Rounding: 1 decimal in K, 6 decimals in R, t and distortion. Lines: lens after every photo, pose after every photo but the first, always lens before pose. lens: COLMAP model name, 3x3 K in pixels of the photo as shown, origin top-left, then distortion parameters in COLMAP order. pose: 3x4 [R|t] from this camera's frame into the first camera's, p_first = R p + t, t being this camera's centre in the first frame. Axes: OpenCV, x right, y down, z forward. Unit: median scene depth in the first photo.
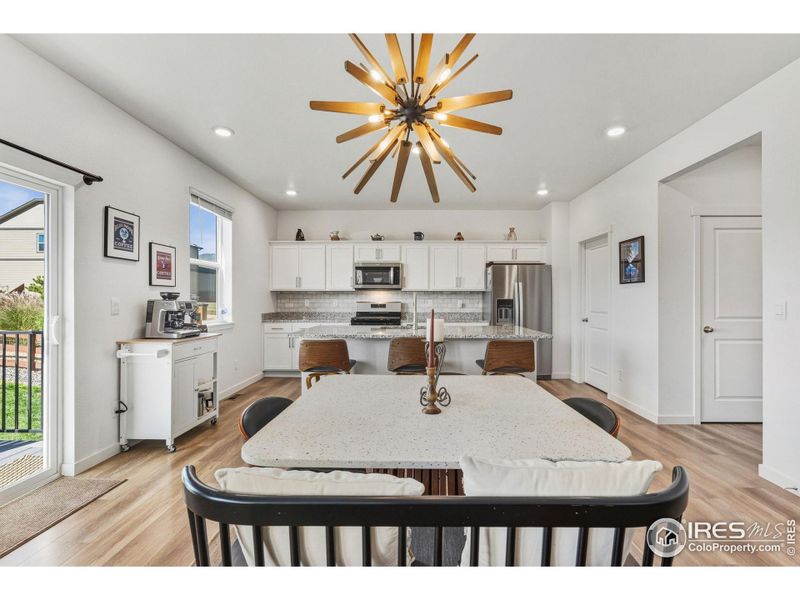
lens RADIAL K [[367.9, 0, 406.5], [0, 367.9, 297.1], [0, 0, 1]] dist [-0.002805, 0.000462]
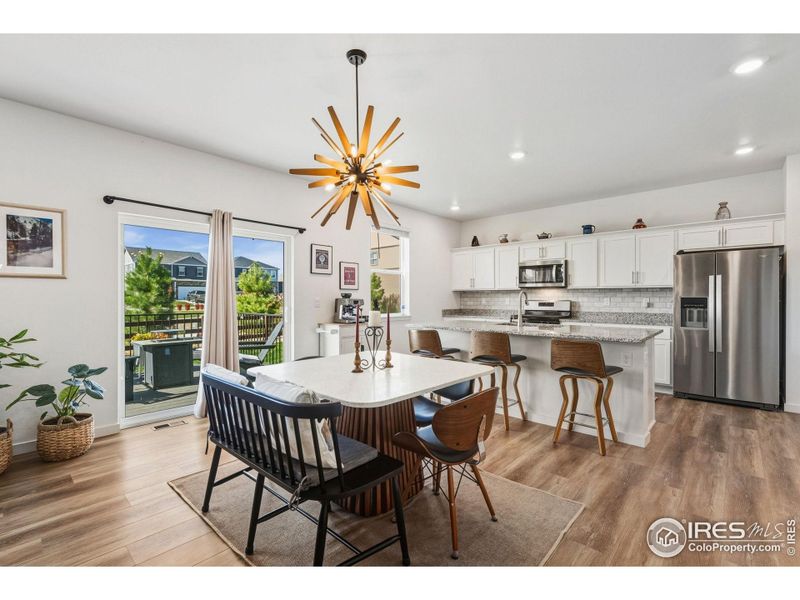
lens RADIAL K [[367.9, 0, 400.2], [0, 367.9, 297.9], [0, 0, 1]] dist [-0.002805, 0.000462]
pose [[0.744088, -0.001213, -0.668080, 0.303091], [0.005044, 0.999980, 0.003803, 0.000833], [0.668062, -0.006199, 0.744079, -0.004341]]
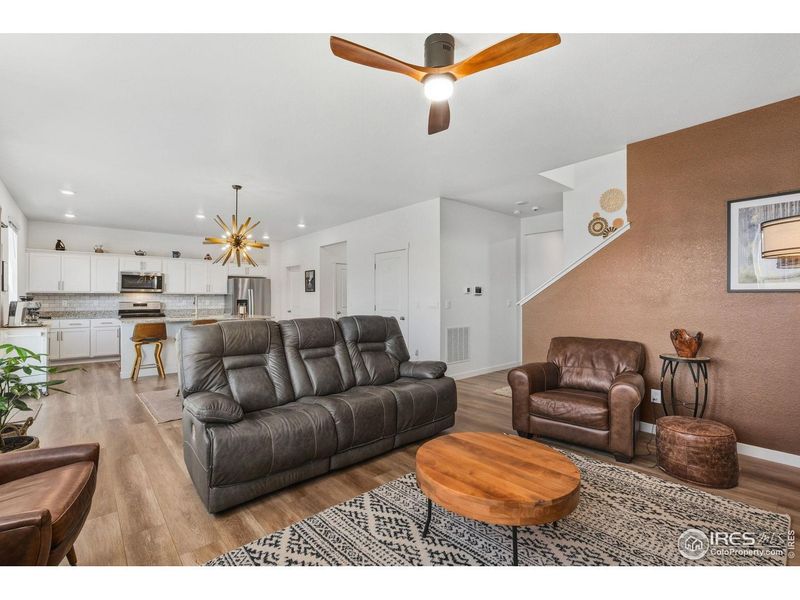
lens RADIAL K [[367.9, 0, 403.2], [0, 367.9, 301.2], [0, 0, 1]] dist [-0.002805, 0.000462]
pose [[0.729334, -0.004898, 0.684140, -0.297830], [-0.002591, 0.999947, 0.009921, -0.004968], [-0.684153, -0.009008, 0.729283, -0.615172]]
